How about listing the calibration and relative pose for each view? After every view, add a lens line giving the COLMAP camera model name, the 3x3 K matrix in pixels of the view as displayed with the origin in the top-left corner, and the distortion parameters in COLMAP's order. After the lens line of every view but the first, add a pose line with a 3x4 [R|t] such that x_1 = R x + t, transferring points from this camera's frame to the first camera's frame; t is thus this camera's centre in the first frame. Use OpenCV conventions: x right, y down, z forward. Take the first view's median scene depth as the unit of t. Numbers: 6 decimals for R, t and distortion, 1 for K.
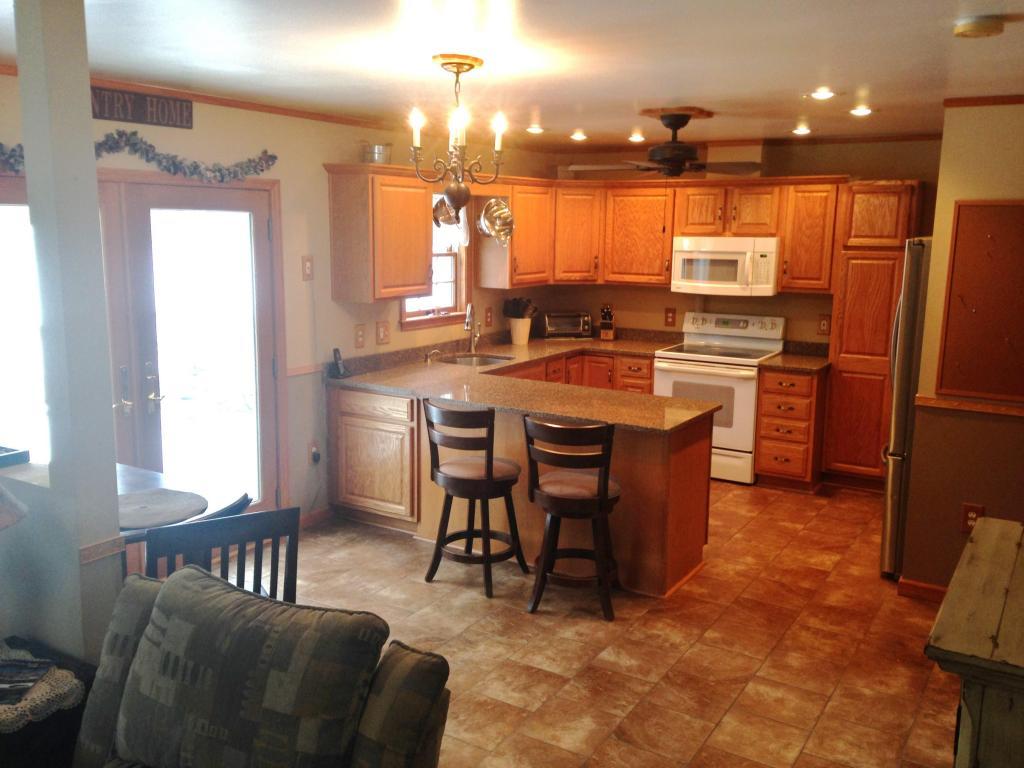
lens RADIAL K [[922.4, 0, 514.9], [0, 922.4, 377.7], [0, 0, 1]] dist [0.106789, -0.006449]
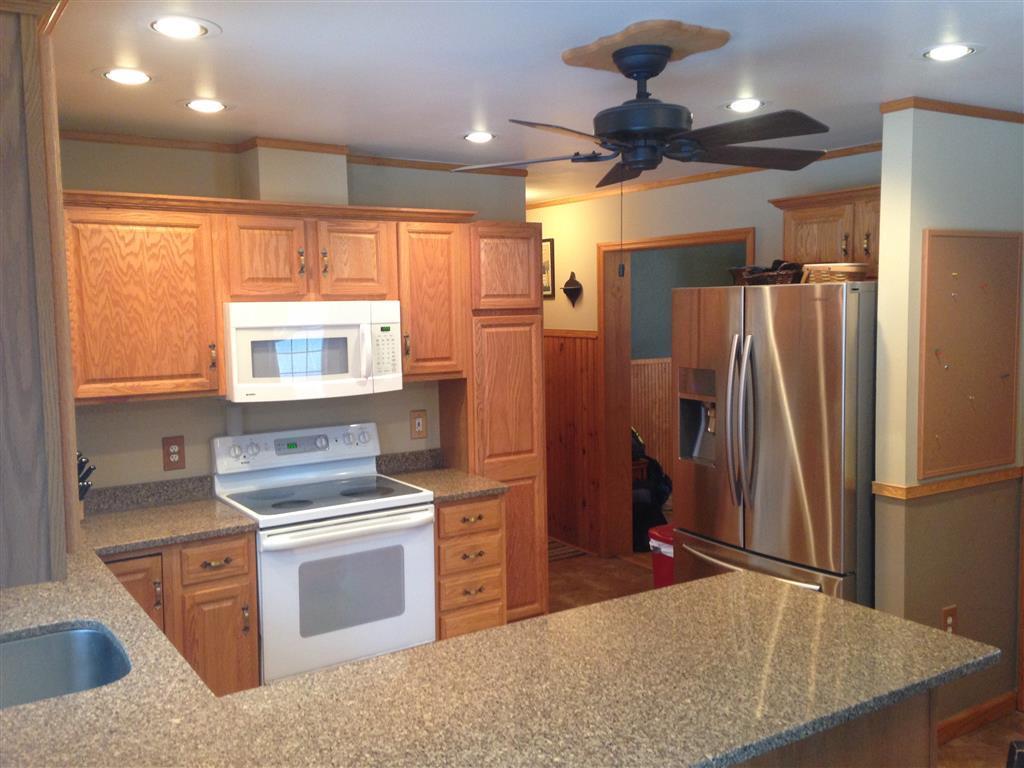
lens RADIAL K [[922.4, 0, 514.9], [0, 922.4, 377.7], [0, 0, 1]] dist [0.106789, -0.006449]
pose [[0.414791, -0.093083, 0.905143, -0.263034], [0.173756, 0.984551, 0.021624, -0.095160], [-0.893173, 0.148304, 0.424556, 0.651332]]
